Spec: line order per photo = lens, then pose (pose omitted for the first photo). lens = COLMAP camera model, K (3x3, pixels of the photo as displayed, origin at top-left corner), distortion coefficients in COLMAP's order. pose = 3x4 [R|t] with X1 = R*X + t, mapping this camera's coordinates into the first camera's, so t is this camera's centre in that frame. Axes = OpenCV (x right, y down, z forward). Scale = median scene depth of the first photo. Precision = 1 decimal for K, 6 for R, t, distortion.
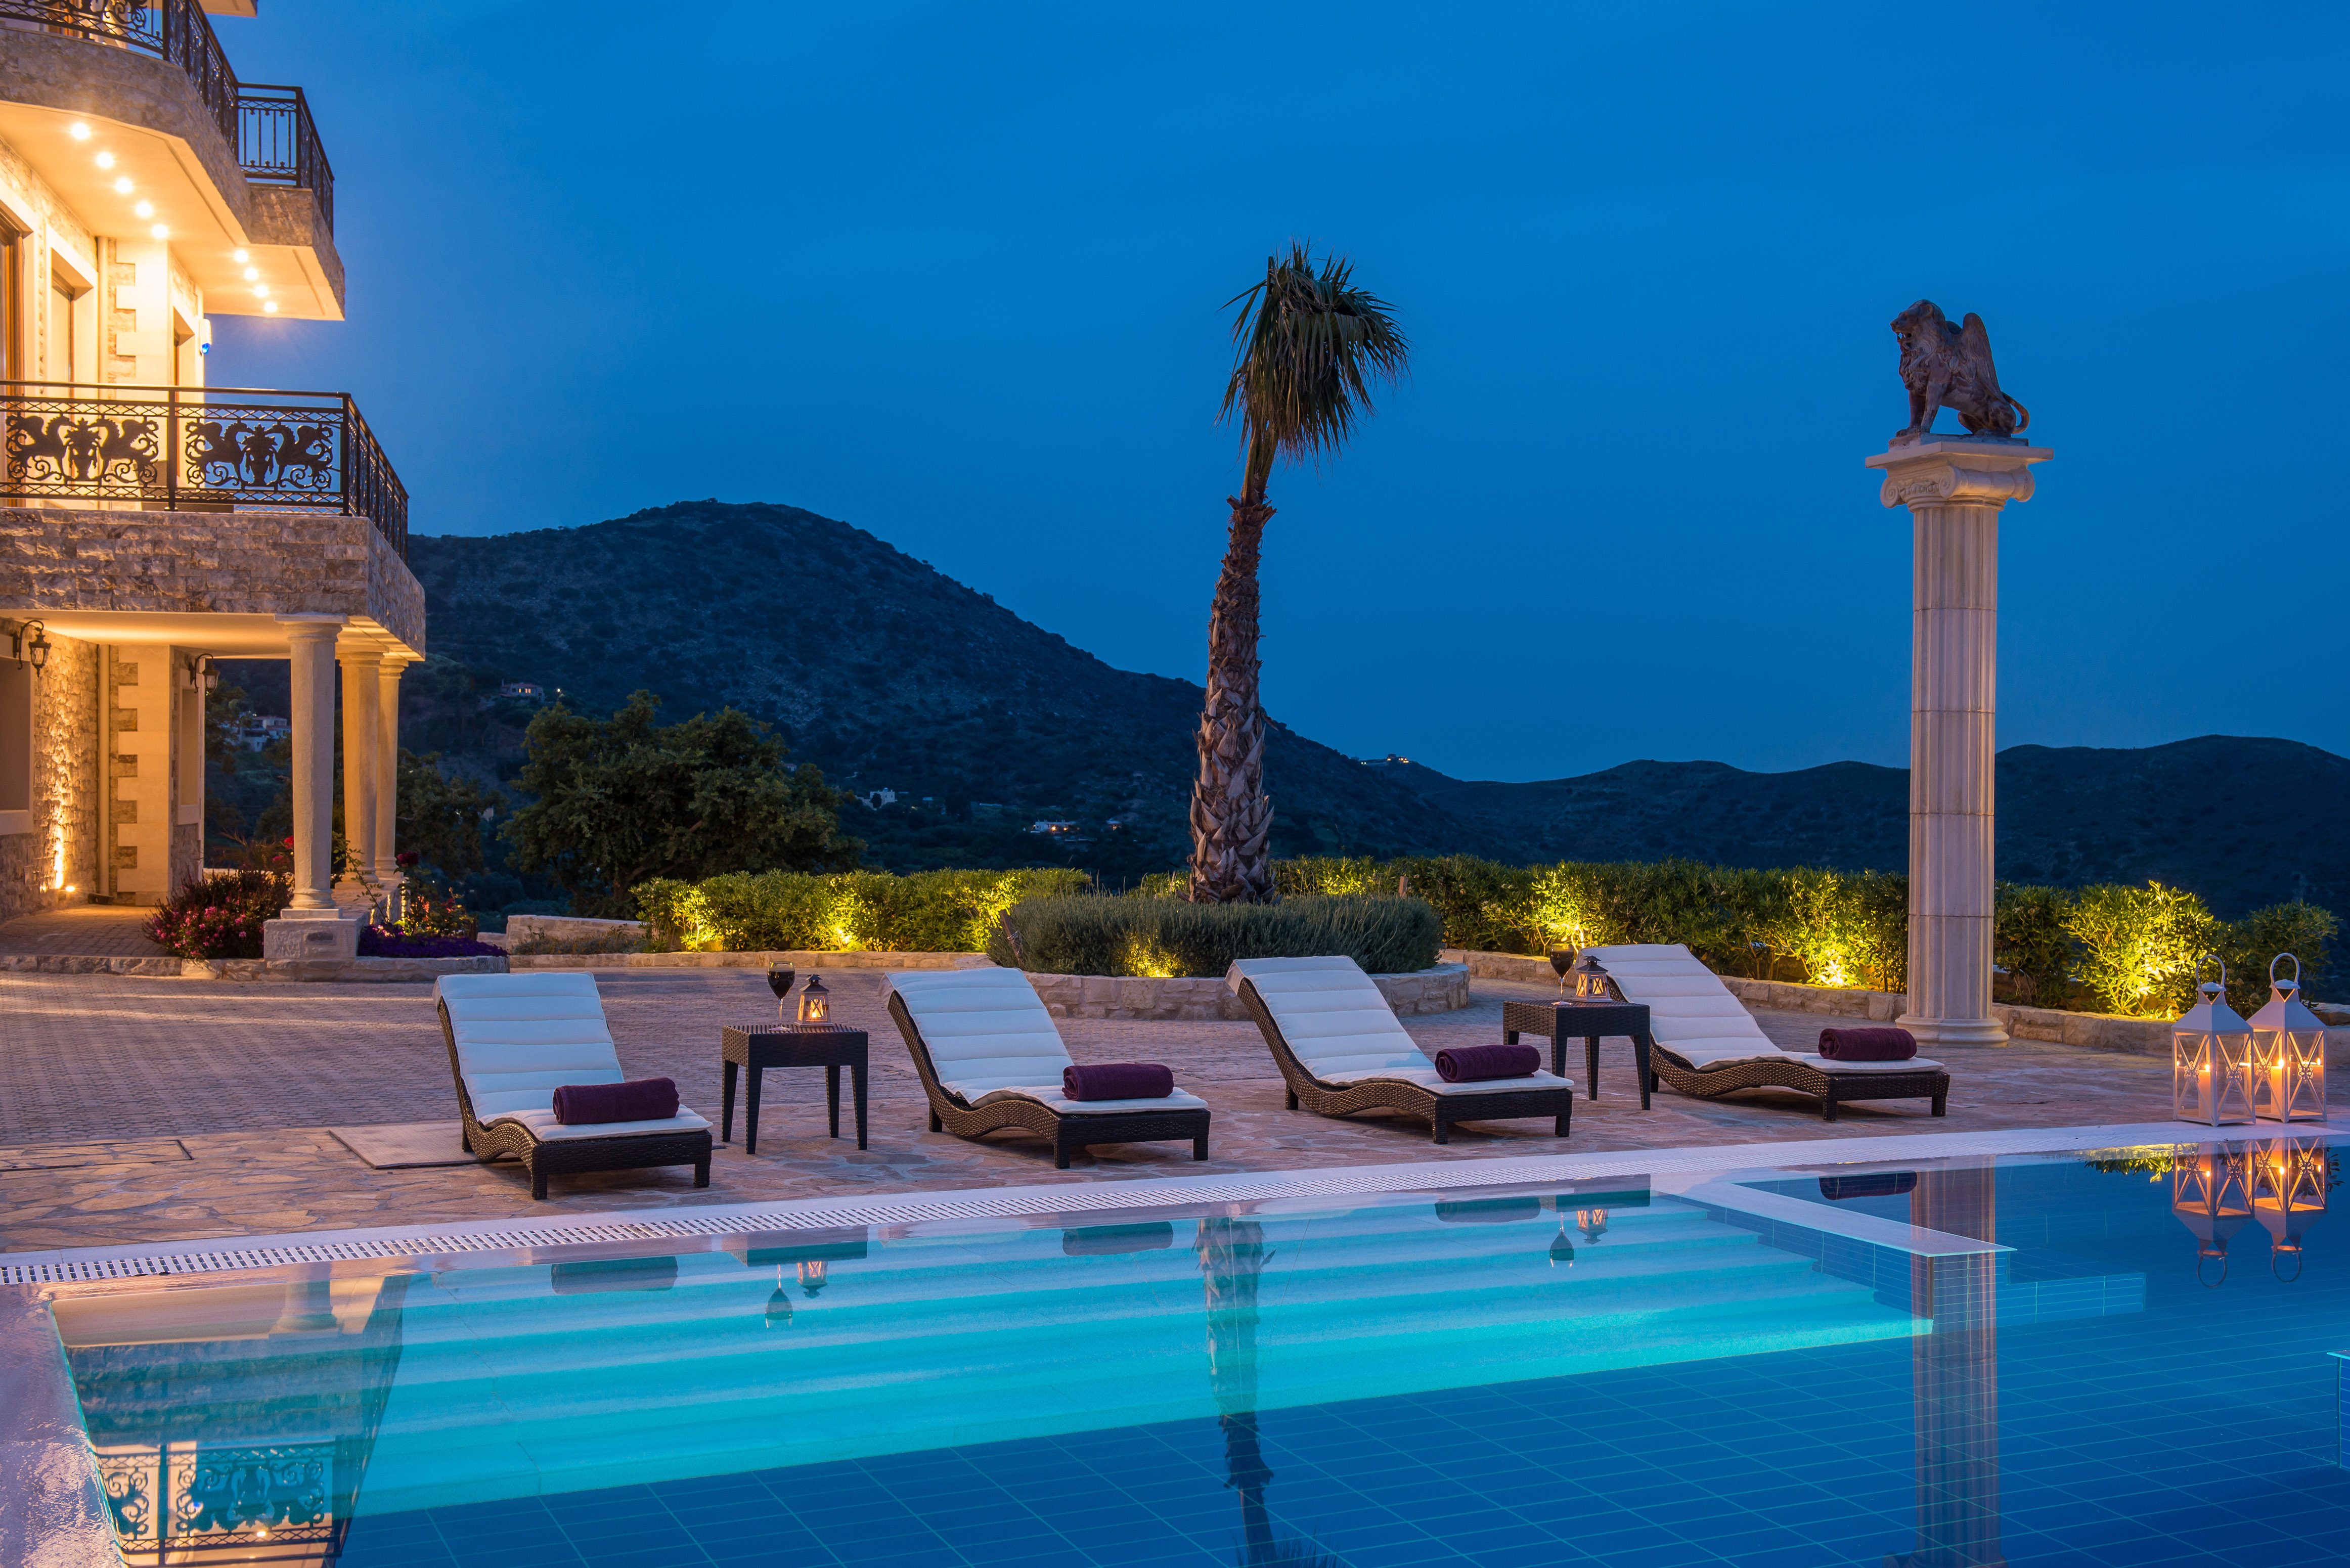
lens RADIAL K [[2591.0, 0, 920.9], [0, 2591.0, 780.4], [0, 0, 1]] dist [0.081723, 0.000000]
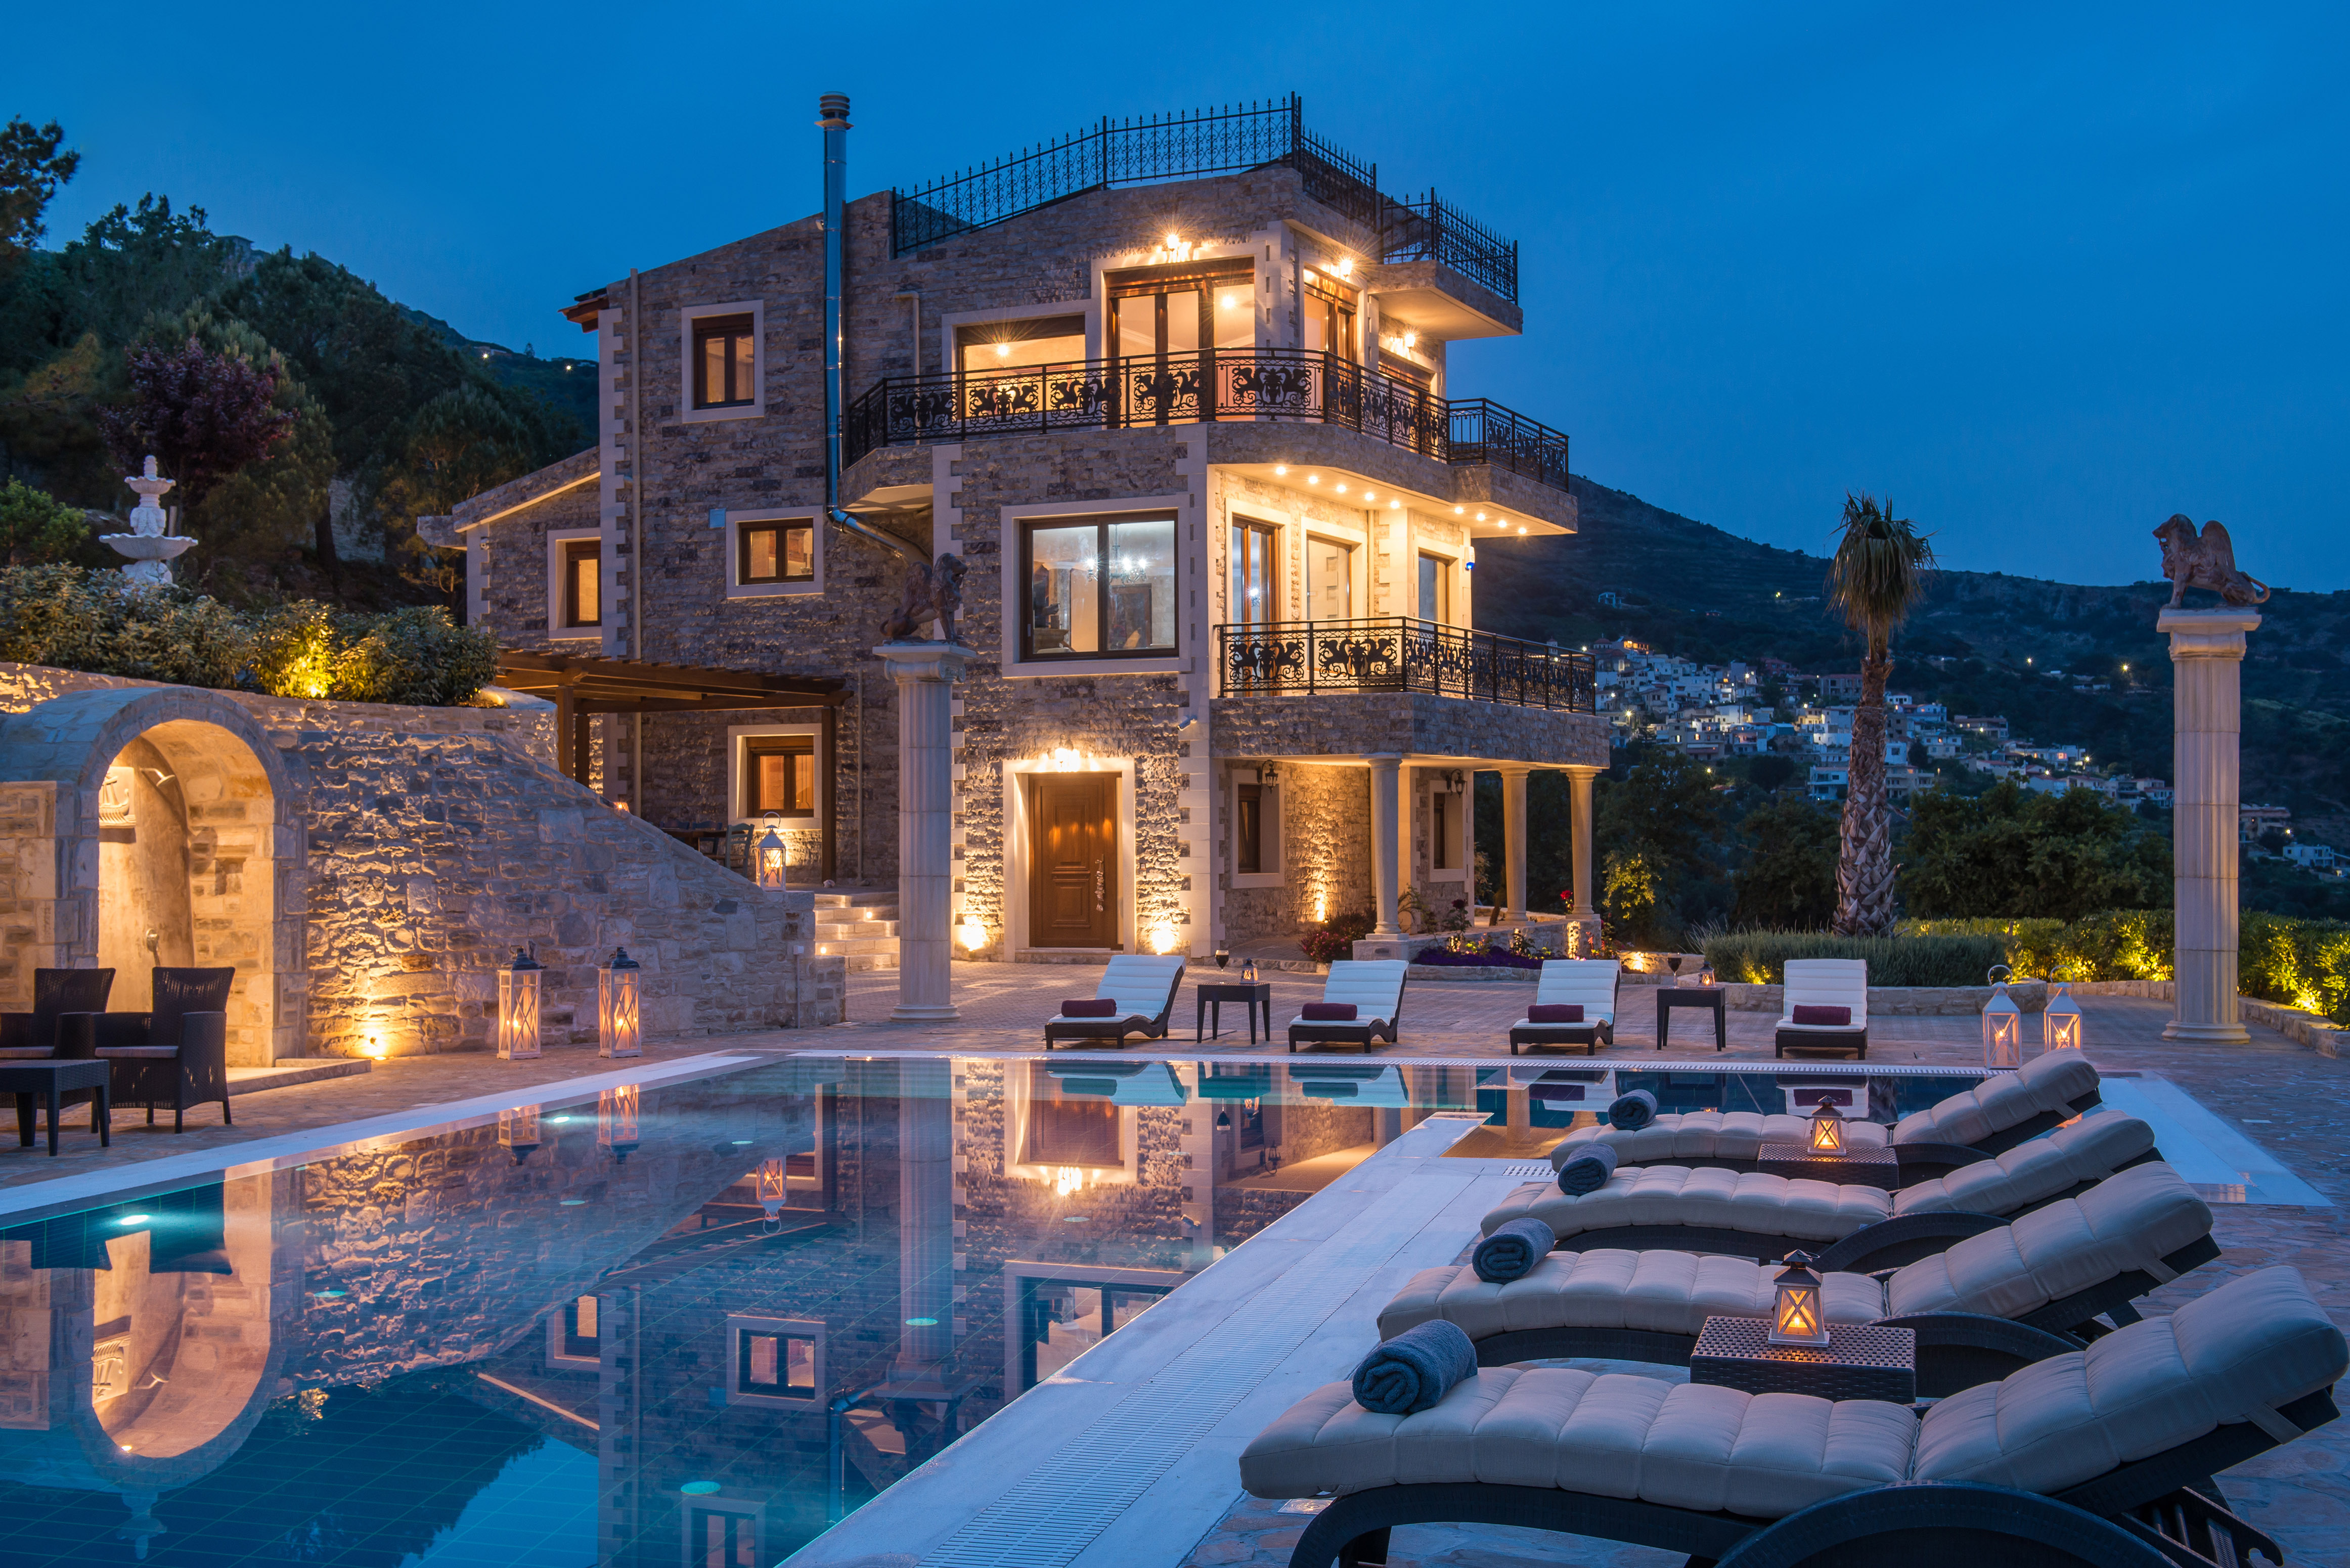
lens RADIAL K [[2513.8, 0, 1180.0], [0, 2513.8, 785.1], [0, 0, 1]] dist [0.079798, 0.000000]
pose [[0.791701, -0.021419, -0.610533, 0.639074], [0.008338, 0.999671, -0.024258, -0.006477], [0.610852, 0.014115, 0.791619, -0.333321]]
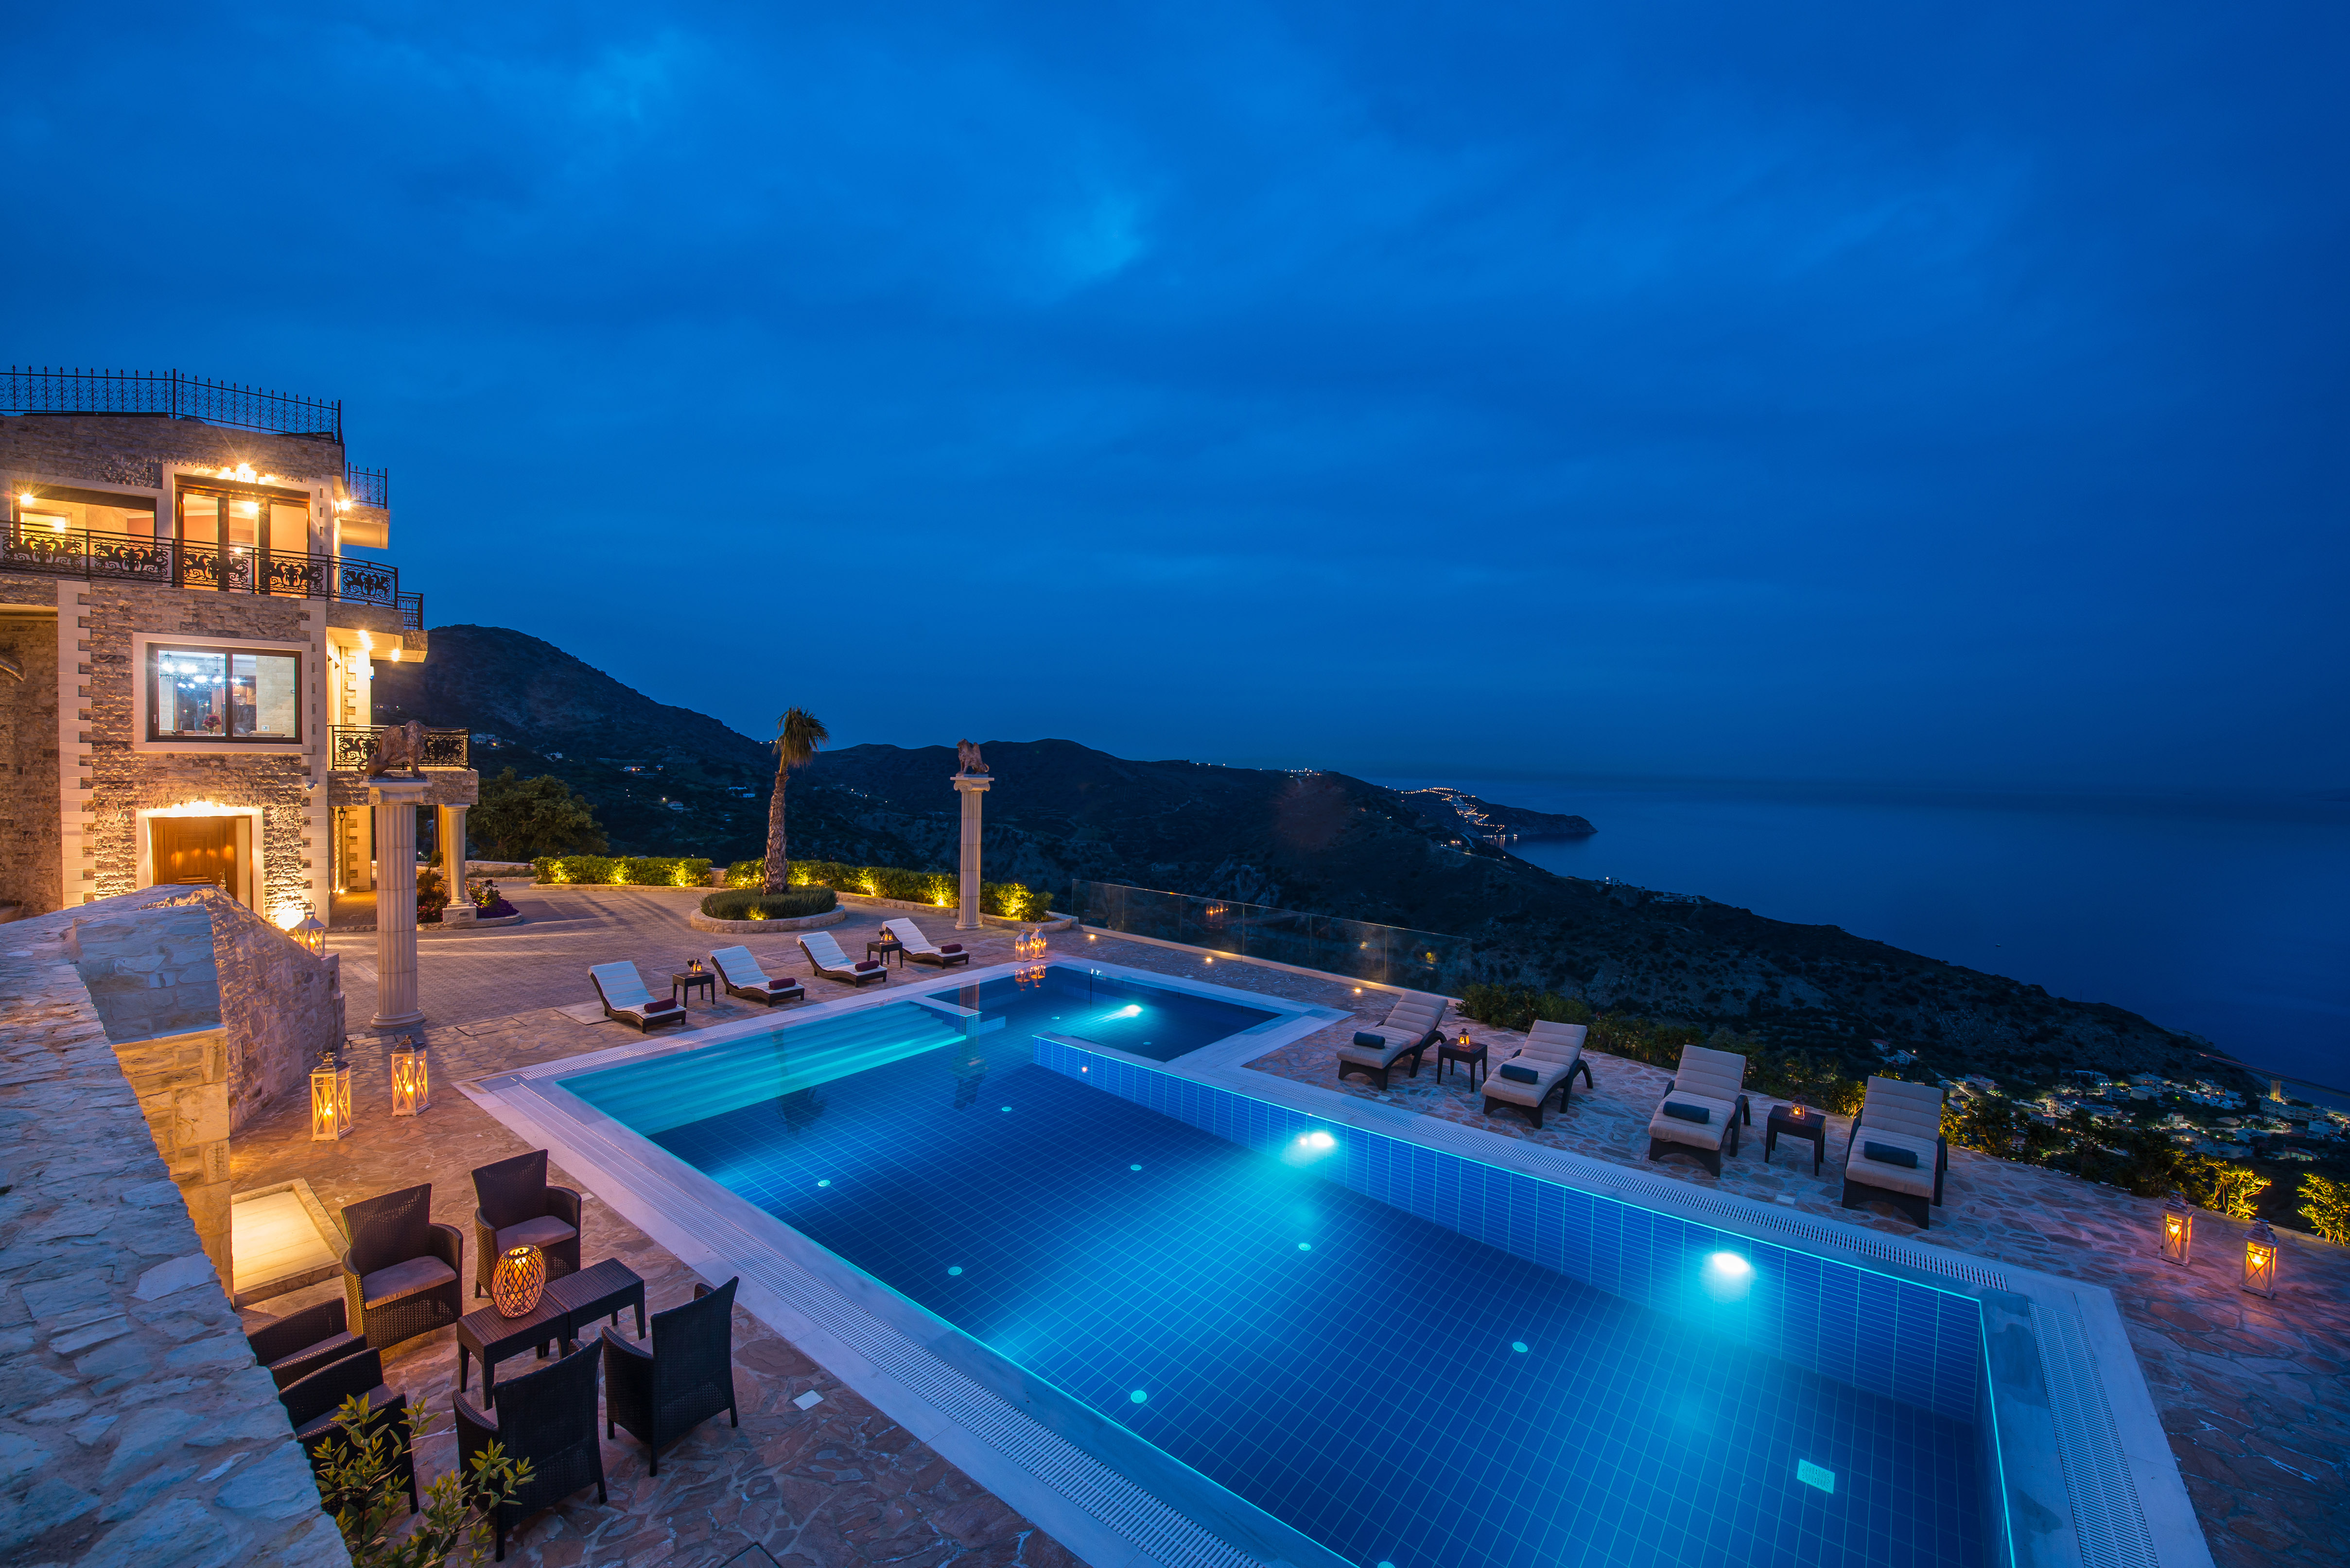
lens RADIAL K [[1007.0, 0, 1053.5], [0, 1007.0, 783.9], [0, 0, 1]] dist [-0.015935, -0.000490]
pose [[0.896891, -0.004248, 0.442232, -0.130186], [-0.016376, 0.998949, 0.042807, -0.148229], [-0.441949, -0.045635, 0.895878, -0.321194]]
